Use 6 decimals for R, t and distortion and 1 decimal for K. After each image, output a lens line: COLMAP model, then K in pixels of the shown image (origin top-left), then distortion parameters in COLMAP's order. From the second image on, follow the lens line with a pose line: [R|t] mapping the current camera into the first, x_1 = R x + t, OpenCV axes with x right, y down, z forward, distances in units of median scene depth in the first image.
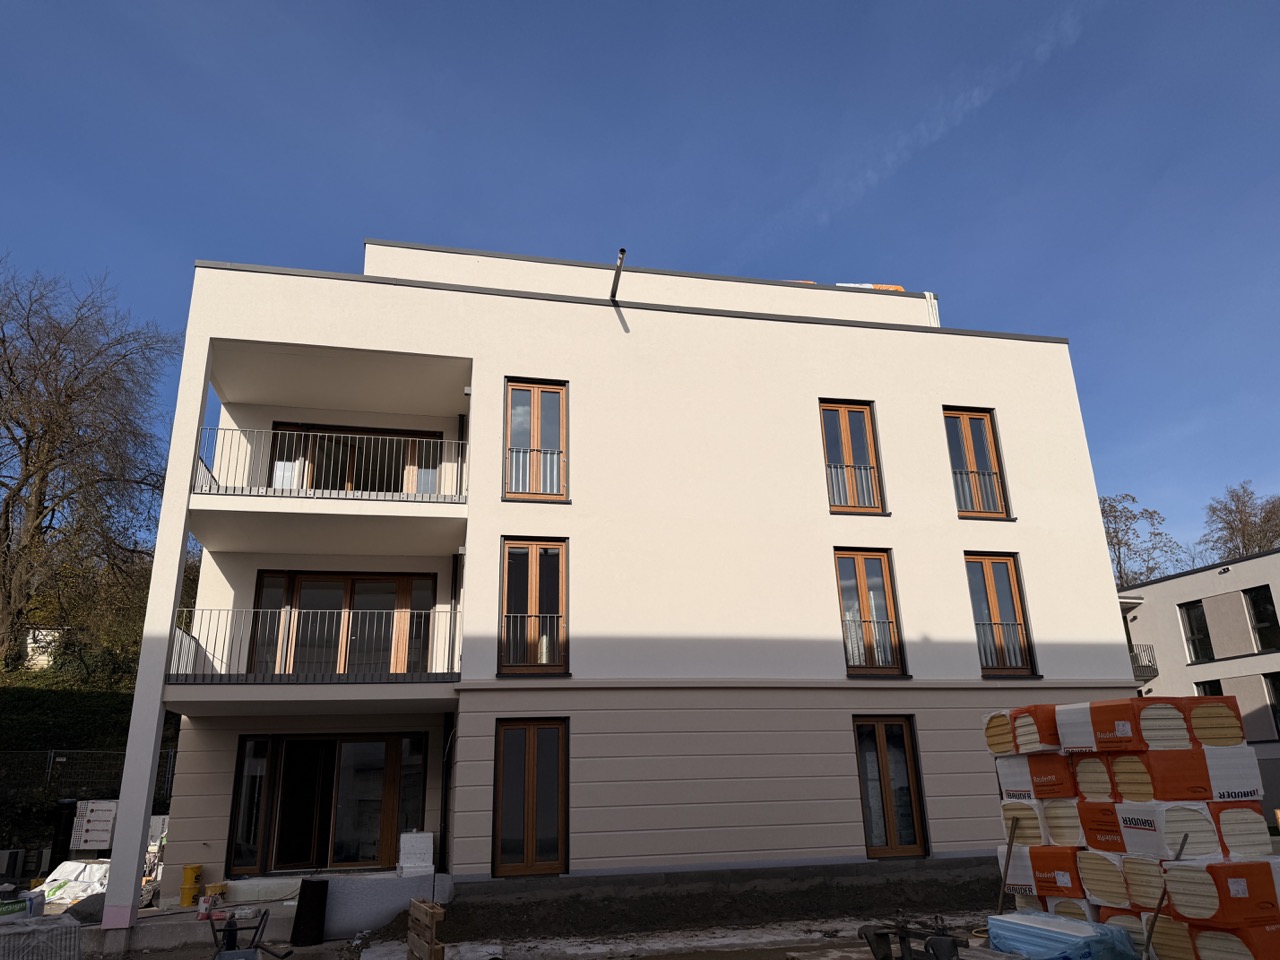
lens RADIAL K [[896.7, 0, 641.9], [0, 896.7, 494.8], [0, 0, 1]] dist [0.009107, -0.020892]
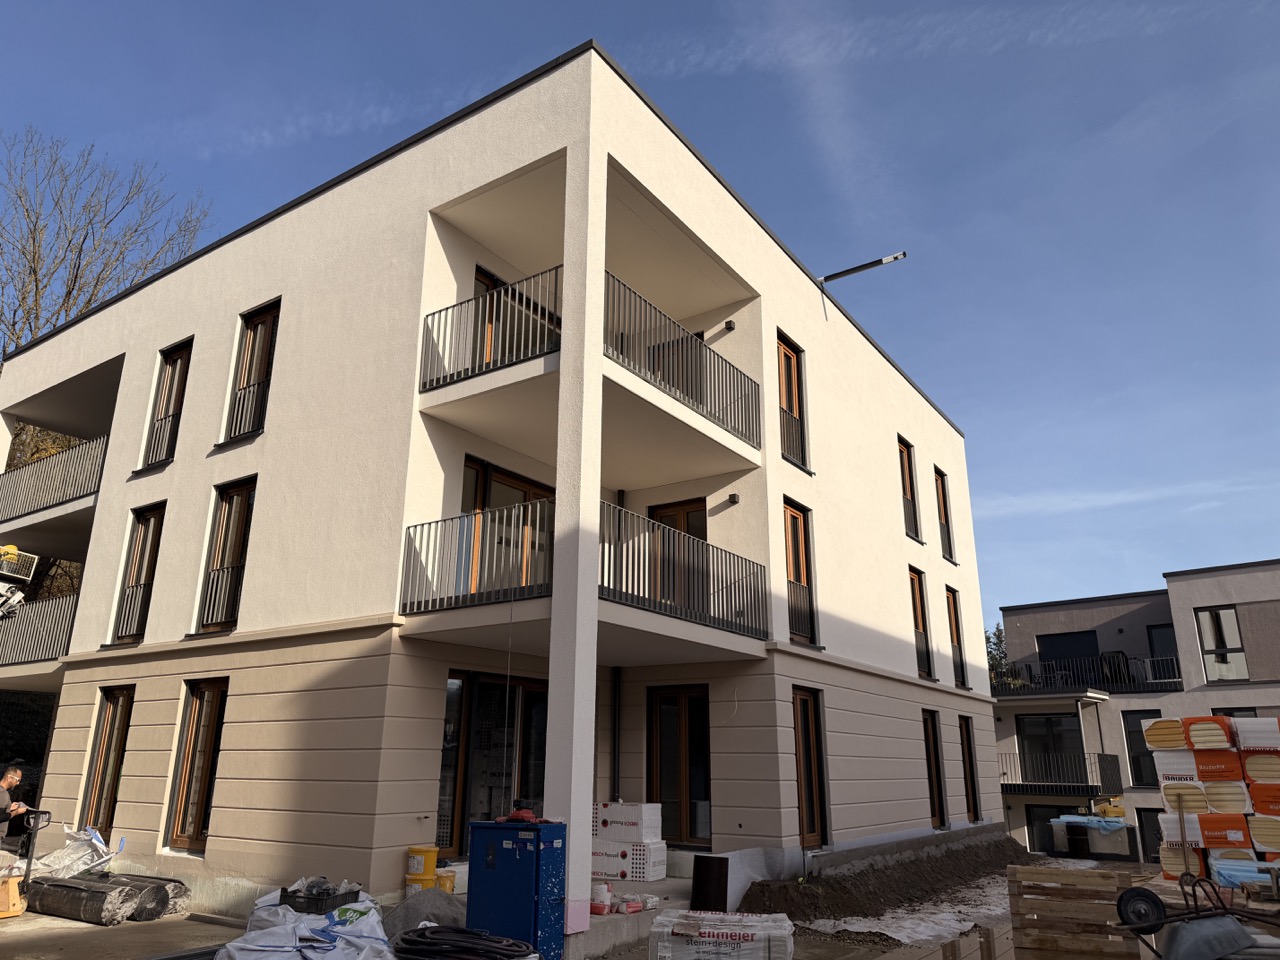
lens RADIAL K [[896.7, 0, 641.9], [0, 896.7, 494.8], [0, 0, 1]] dist [0.009107, -0.020892]
pose [[0.737133, 0.229136, 0.635713, -1.207835], [-0.235282, 0.968918, -0.076418, 0.215244], [-0.633464, -0.093241, 0.768134, 0.510158]]
